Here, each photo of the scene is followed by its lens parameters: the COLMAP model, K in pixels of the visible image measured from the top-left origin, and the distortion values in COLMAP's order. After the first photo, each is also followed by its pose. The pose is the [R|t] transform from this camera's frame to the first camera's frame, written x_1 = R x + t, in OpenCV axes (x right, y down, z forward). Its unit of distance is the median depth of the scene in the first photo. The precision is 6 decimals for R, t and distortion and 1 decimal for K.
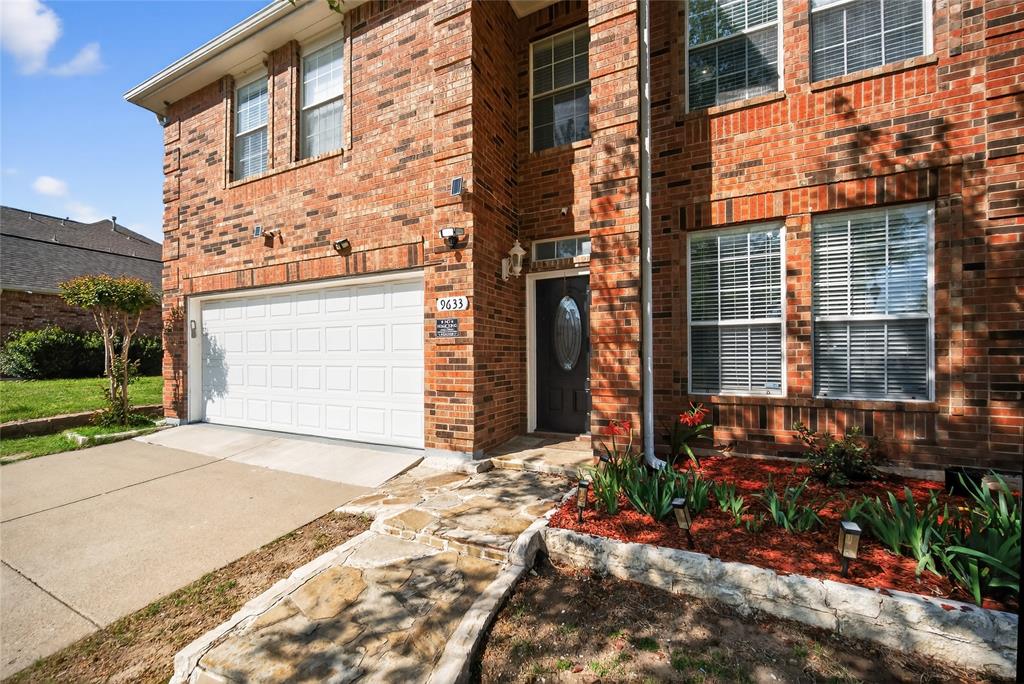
lens RADIAL K [[407.3, 0, 500.8], [0, 407.3, 342.0], [0, 0, 1]] dist [0.000201, 0.000087]
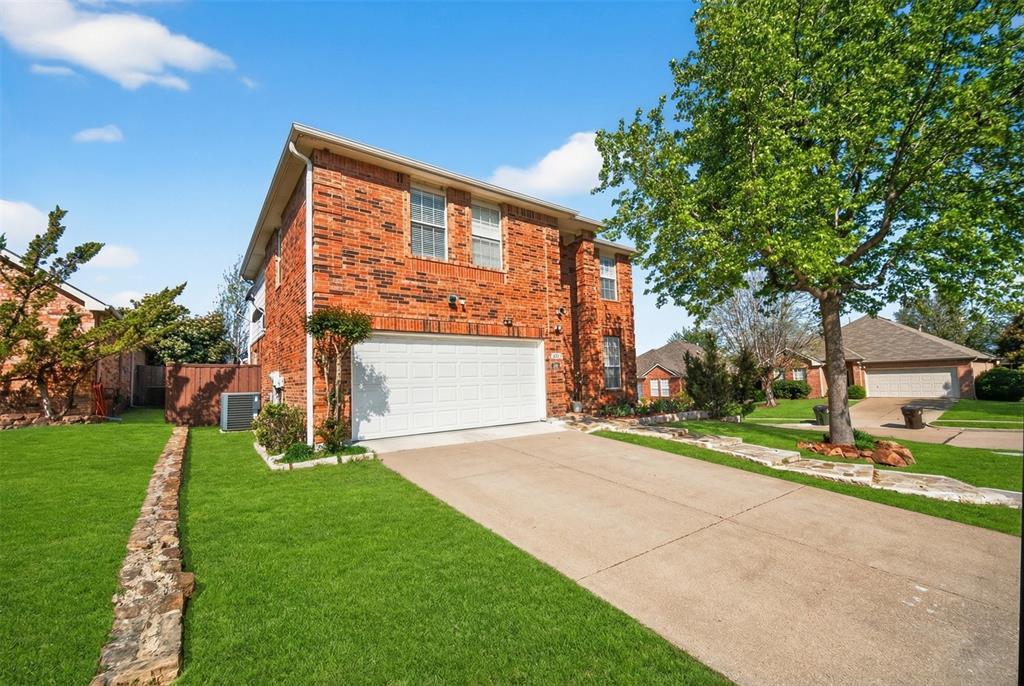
lens RADIAL K [[407.3, 0, 500.8], [0, 407.3, 343.0], [0, 0, 1]] dist [0.000201, 0.000087]
pose [[0.452659, 0.079831, 0.888103, -2.173126], [0.013026, 0.995286, -0.096105, 0.051761], [-0.891589, 0.055072, 0.449485, 0.176745]]
